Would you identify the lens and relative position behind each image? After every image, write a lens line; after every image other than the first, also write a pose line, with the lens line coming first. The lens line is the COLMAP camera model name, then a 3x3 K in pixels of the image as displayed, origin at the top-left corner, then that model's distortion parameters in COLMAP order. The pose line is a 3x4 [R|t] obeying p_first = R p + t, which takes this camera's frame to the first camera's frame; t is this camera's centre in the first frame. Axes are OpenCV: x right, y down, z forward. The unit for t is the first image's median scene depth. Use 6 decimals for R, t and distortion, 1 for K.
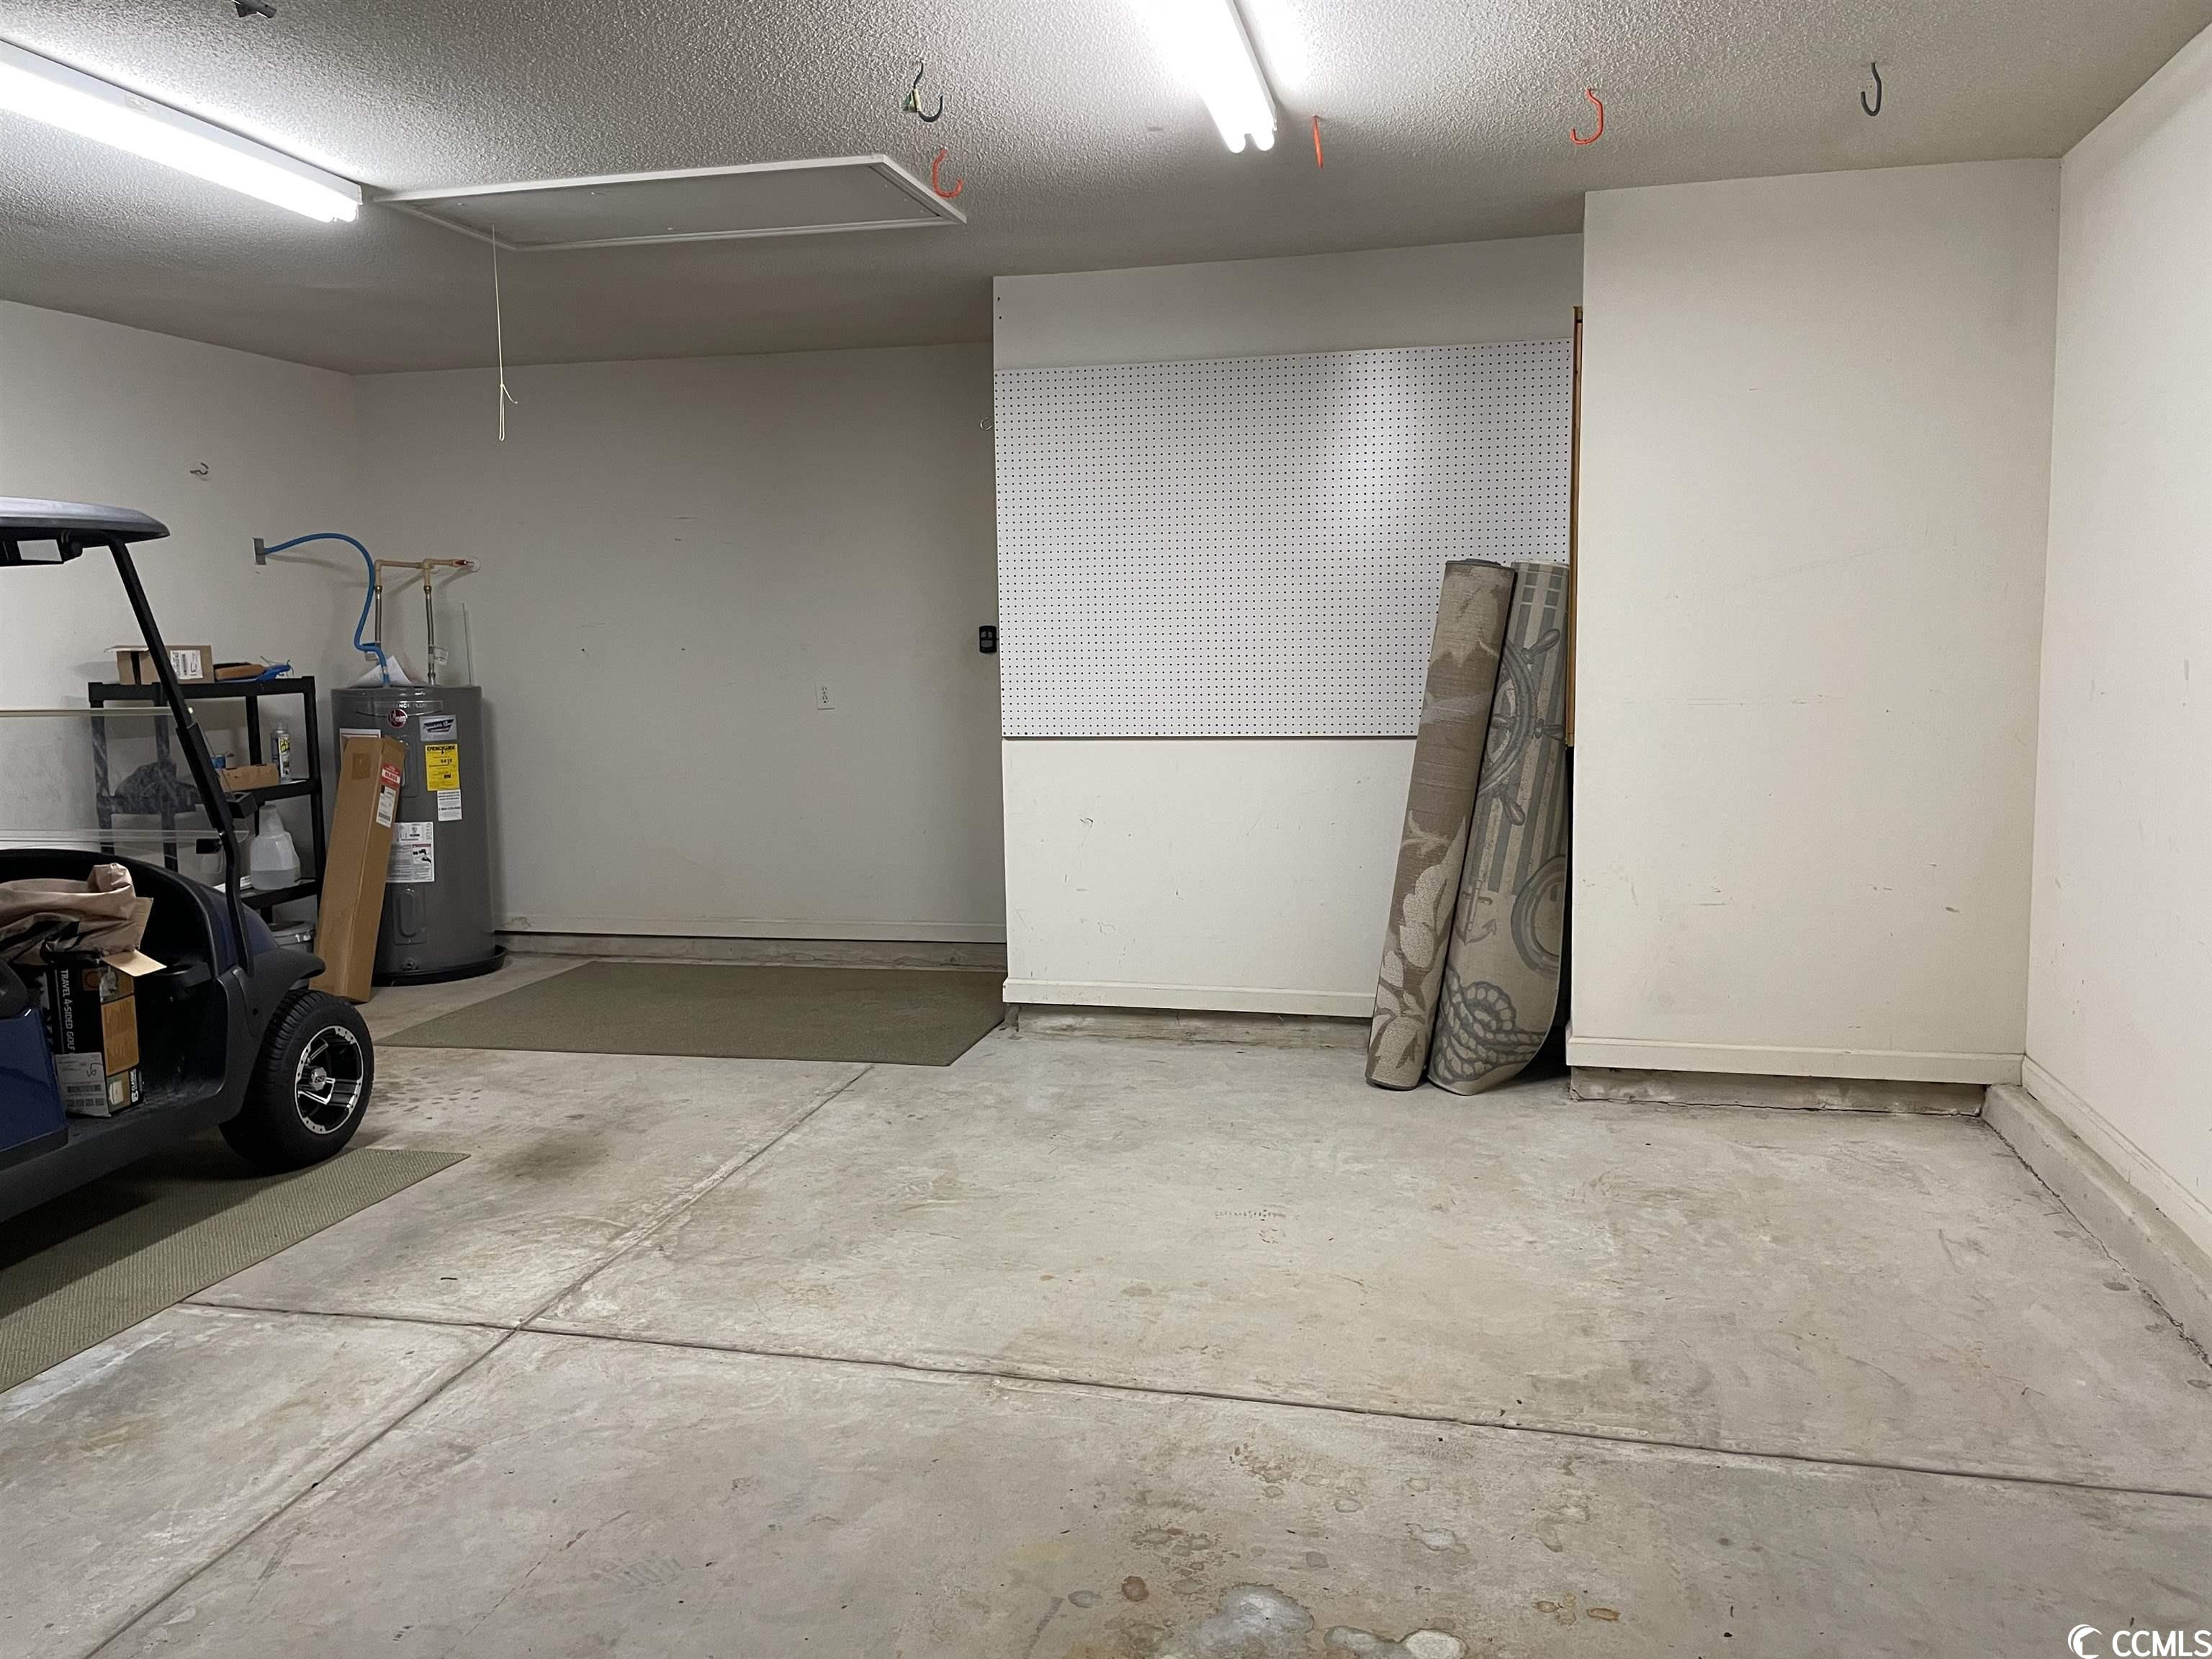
lens RADIAL K [[1672.6, 0, 1109.3], [0, 1672.6, 823.8], [0, 0, 1]] dist [0.088152, -0.117630]
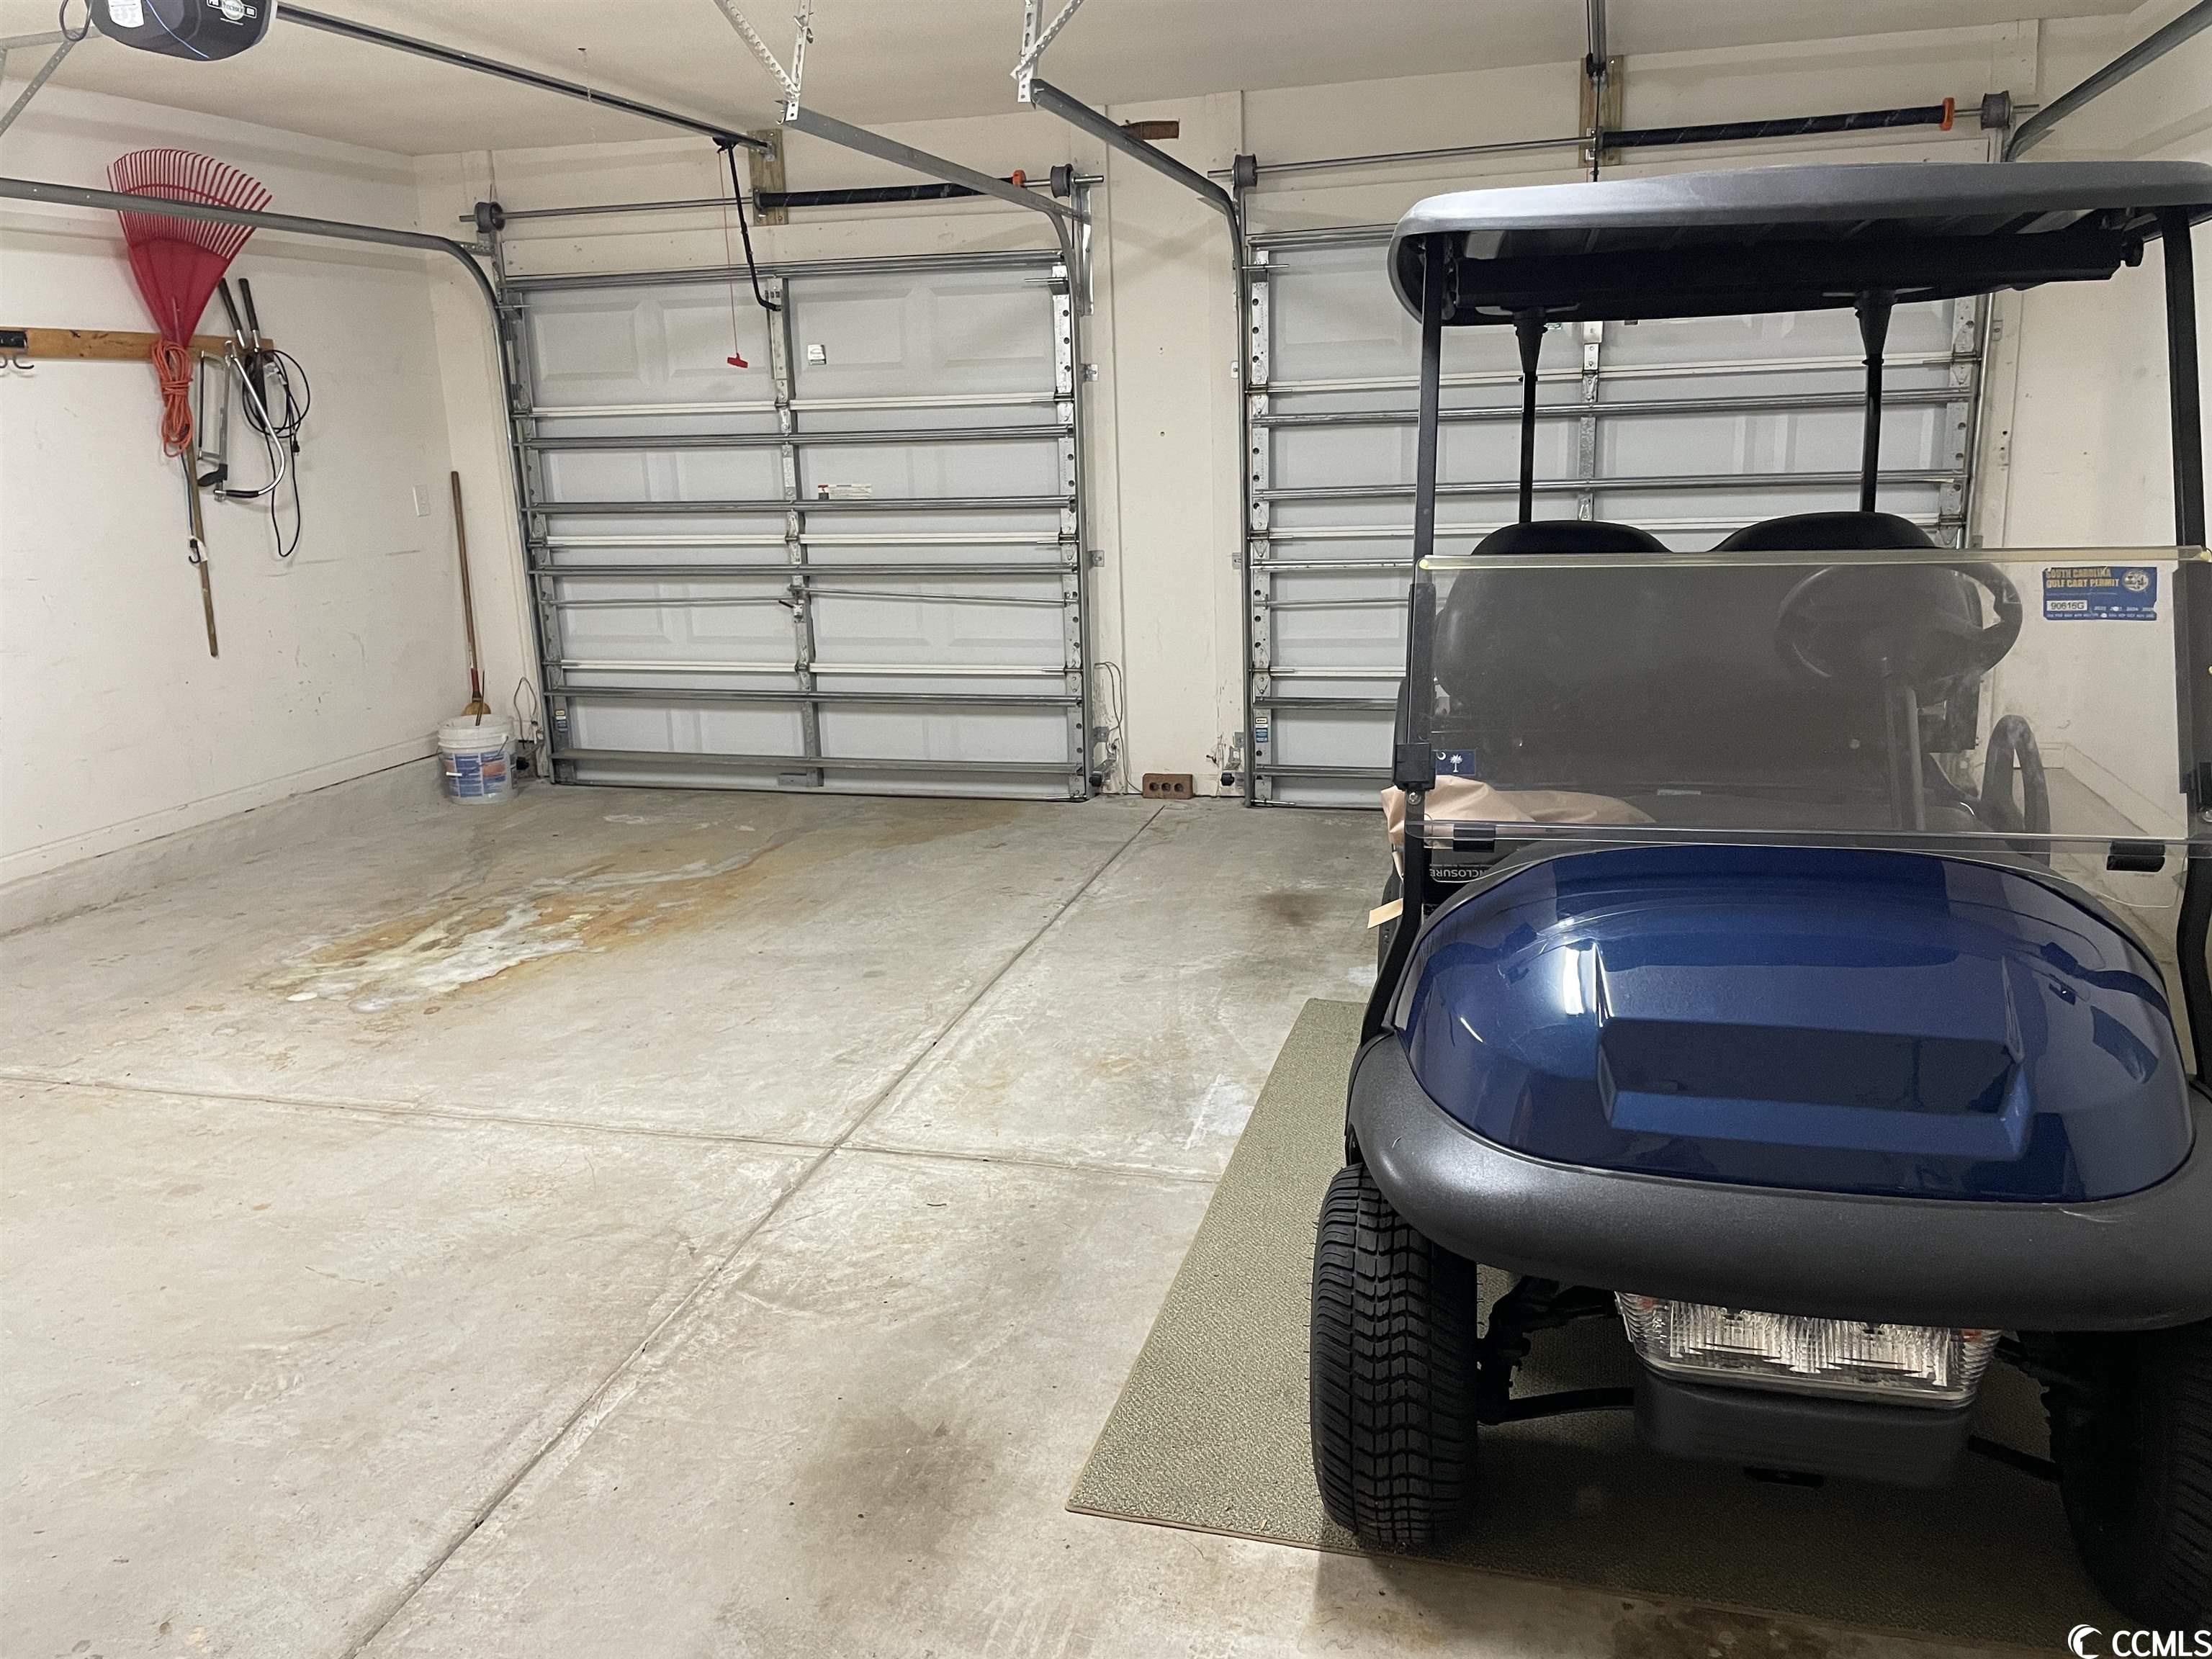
lens RADIAL K [[1672.6, 0, 1101.3], [0, 1672.6, 824.5], [0, 0, 1]] dist [0.088152, -0.117630]
pose [[-0.998205, 0.038950, 0.045491, -0.546784], [0.051995, 0.940571, 0.335592, -0.204388], [-0.029716, 0.337355, -0.940908, 1.827453]]
